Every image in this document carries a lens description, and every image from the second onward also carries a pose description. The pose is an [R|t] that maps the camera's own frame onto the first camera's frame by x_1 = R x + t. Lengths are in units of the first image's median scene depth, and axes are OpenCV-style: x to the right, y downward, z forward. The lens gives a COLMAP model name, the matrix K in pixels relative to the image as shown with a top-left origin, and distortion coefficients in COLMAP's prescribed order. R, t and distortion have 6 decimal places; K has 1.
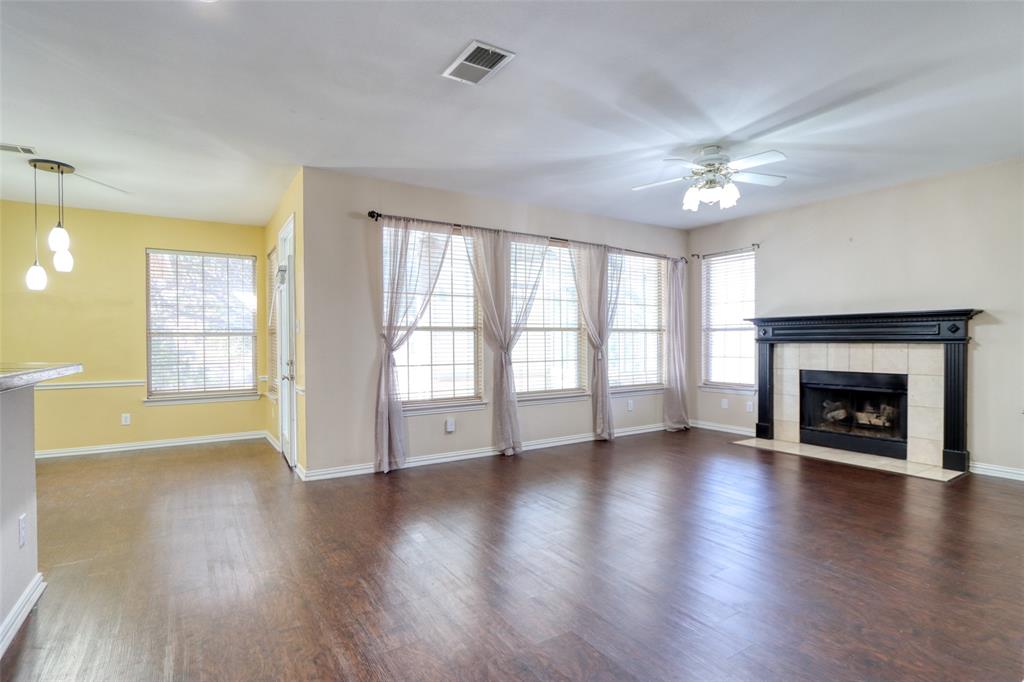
lens RADIAL K [[505.3, 0, 513.6], [0, 505.3, 345.3], [0, 0, 1]] dist [-0.011392, 0.001059]
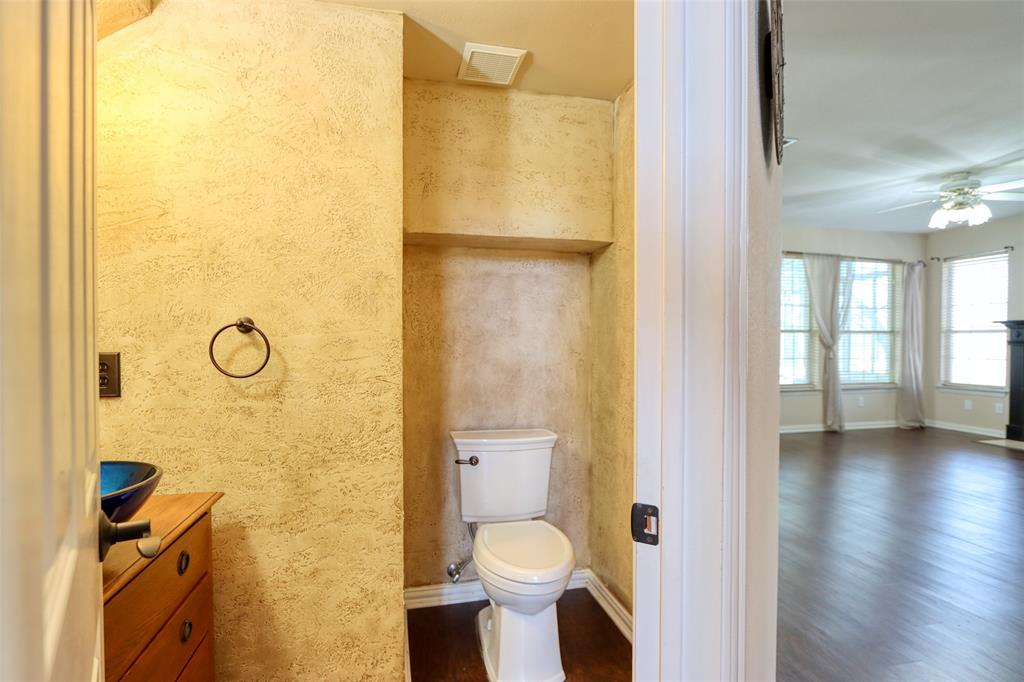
lens RADIAL K [[505.3, 0, 512.7], [0, 505.3, 346.4], [0, 0, 1]] dist [-0.011392, 0.001059]
pose [[0.944410, 0.013089, -0.328508, -0.126668], [-0.011505, 0.999911, 0.006766, 0.002428], [0.328568, -0.002610, 0.944477, -0.272632]]
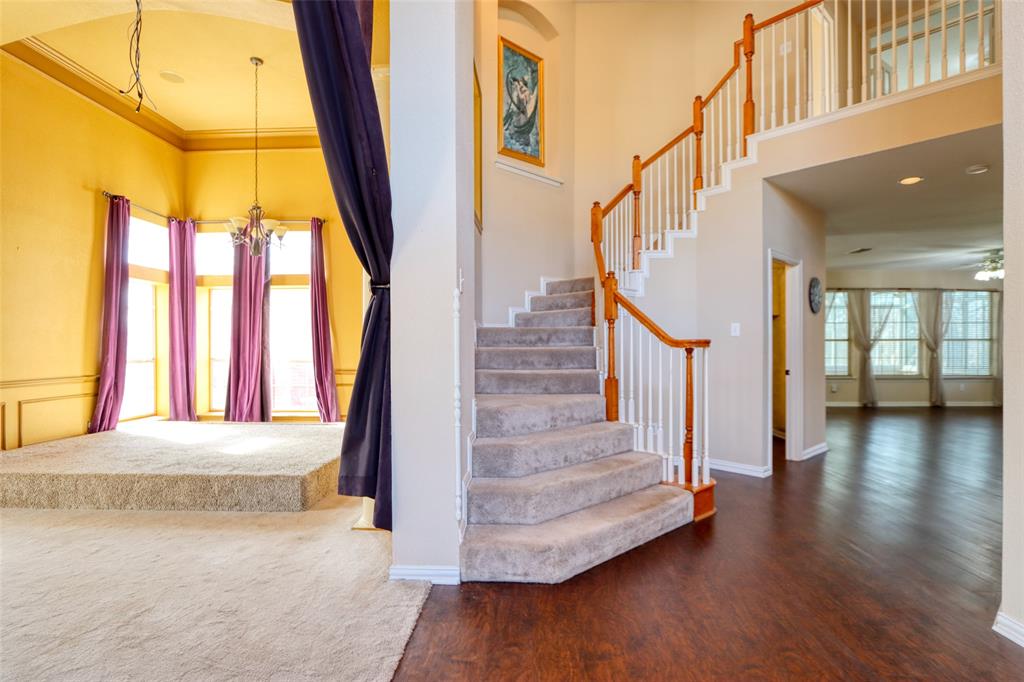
lens RADIAL K [[505.3, 0, 515.5], [0, 505.3, 347.6], [0, 0, 1]] dist [-0.011392, 0.001059]
pose [[0.820394, 0.007477, -0.571749, -0.018994], [-0.007120, 0.999971, 0.002860, -0.000063], [0.571754, 0.001725, 0.820423, -1.140707]]
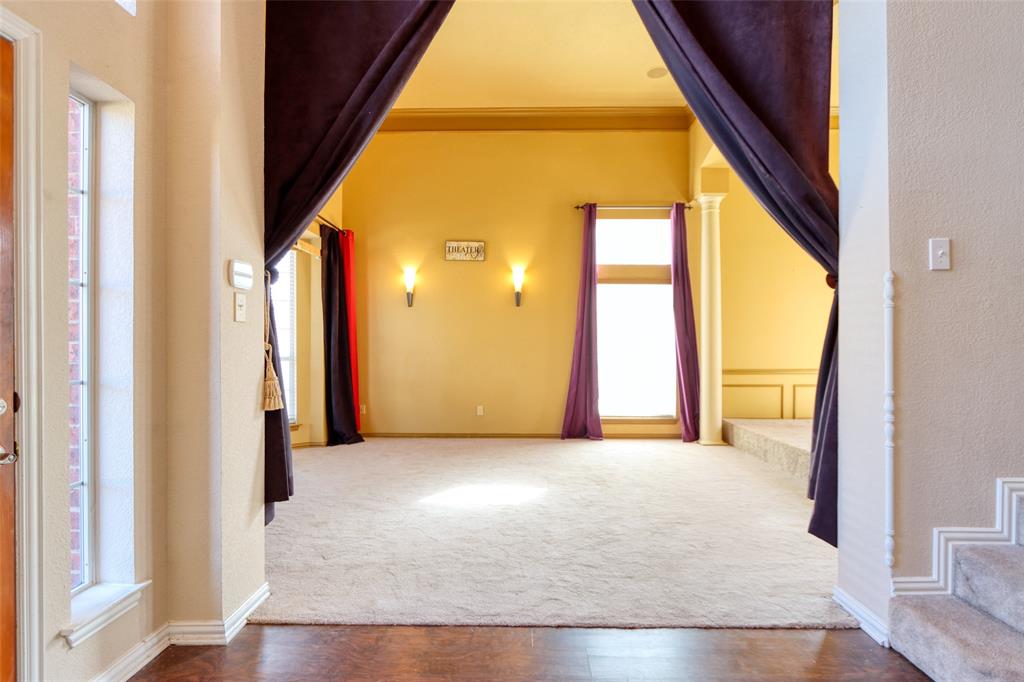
lens RADIAL K [[505.3, 0, 511.7], [0, 505.3, 346.1], [0, 0, 1]] dist [-0.011392, 0.001059]
pose [[-0.558510, 0.010844, -0.829427, 0.110046], [0.008804, 0.999936, 0.007145, -0.003199], [0.829451, -0.003311, -0.558570, -0.845088]]
